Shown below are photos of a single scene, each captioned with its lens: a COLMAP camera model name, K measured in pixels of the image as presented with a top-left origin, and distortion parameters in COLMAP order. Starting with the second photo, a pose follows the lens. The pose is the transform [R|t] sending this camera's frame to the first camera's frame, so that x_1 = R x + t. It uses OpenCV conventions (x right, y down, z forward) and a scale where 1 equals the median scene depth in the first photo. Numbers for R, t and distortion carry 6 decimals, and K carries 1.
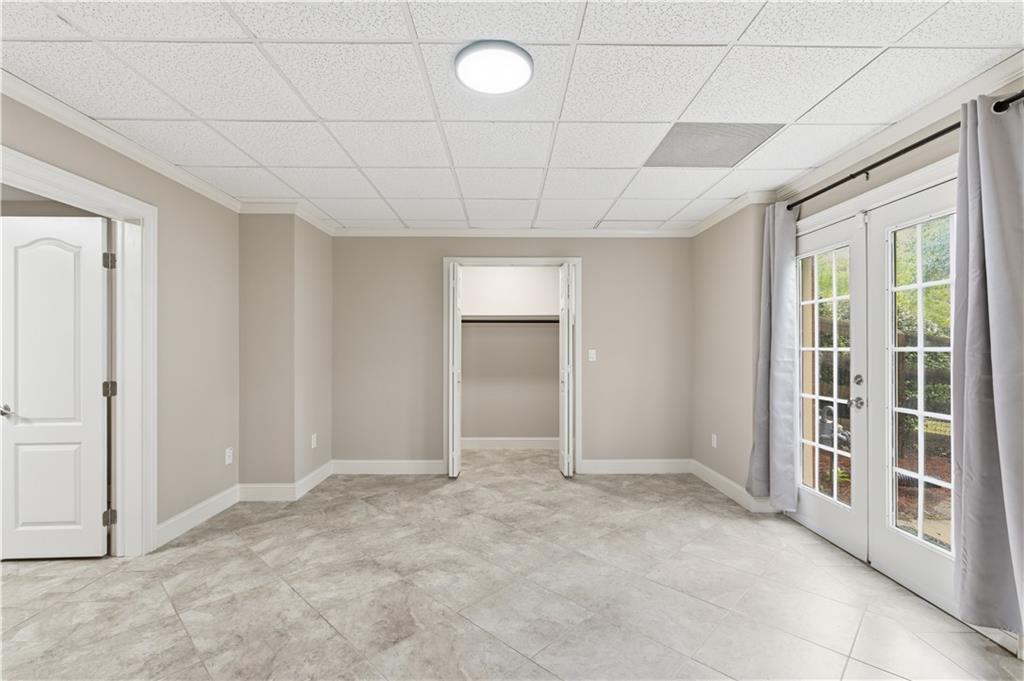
lens RADIAL K [[461.4, 0, 512.3], [0, 461.4, 345.6], [0, 0, 1]] dist [-0.006952, 0.003947]
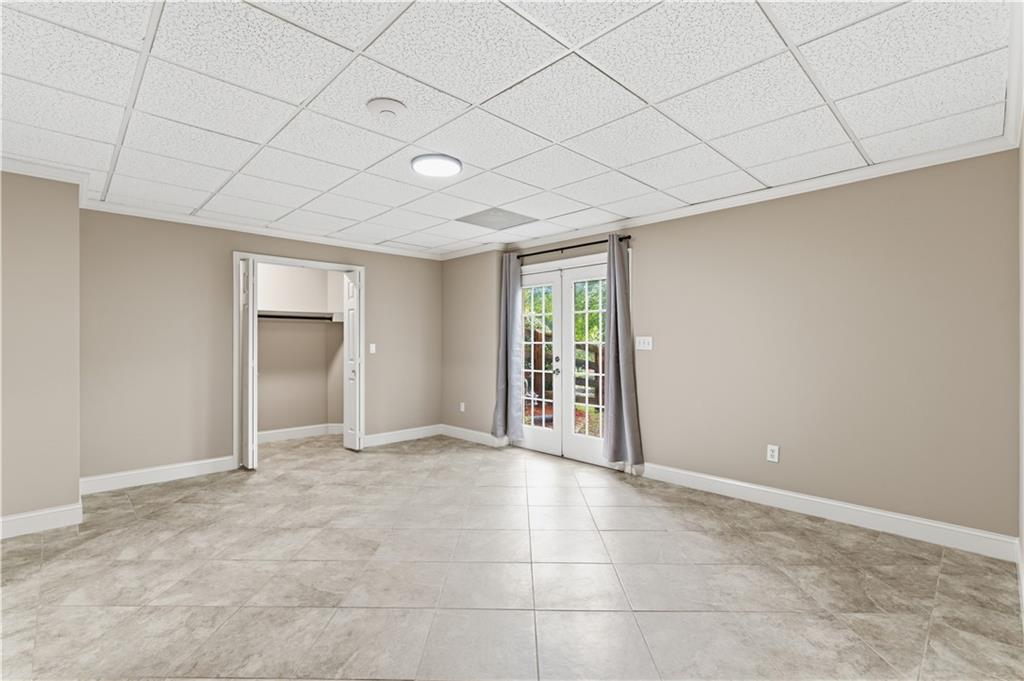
lens RADIAL K [[461.4, 0, 519.6], [0, 461.4, 339.3], [0, 0, 1]] dist [-0.006952, 0.003947]
pose [[0.718931, 0.003308, 0.695074, -0.554524], [-0.002079, 0.999994, -0.002608, -0.000944], [-0.695079, 0.000430, 0.718934, -0.198110]]
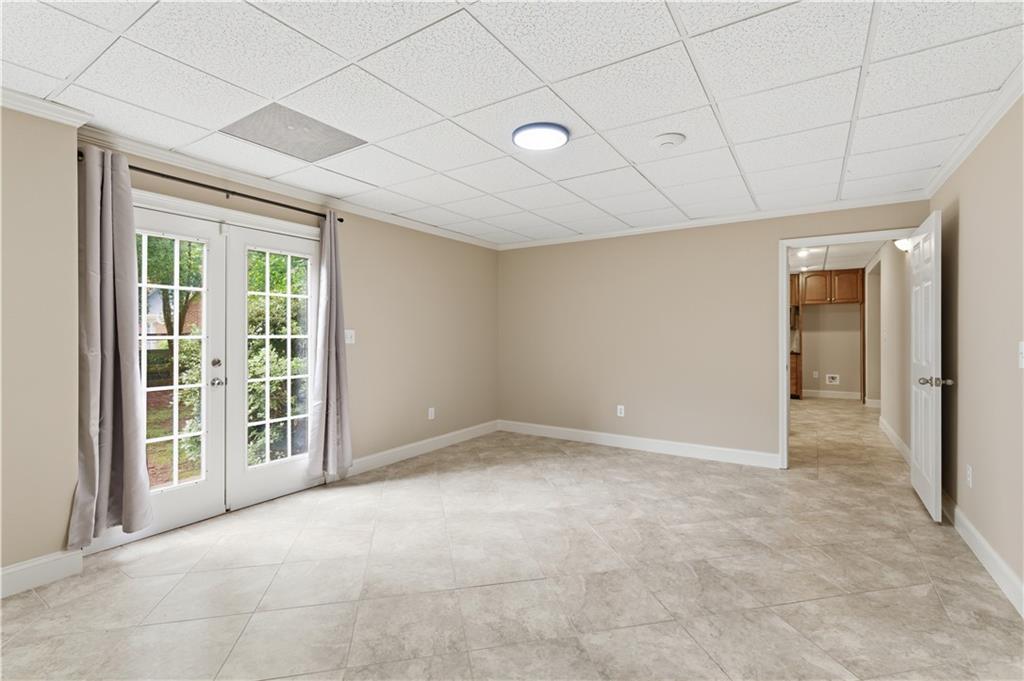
lens RADIAL K [[461.4, 0, 503.8], [0, 461.4, 333.3], [0, 0, 1]] dist [-0.006952, 0.003947]
pose [[-0.822868, -0.000823, 0.568232, -0.443354], [-0.002177, 0.999996, -0.001705, -0.002169], [-0.568229, -0.002640, -0.822866, 1.316677]]
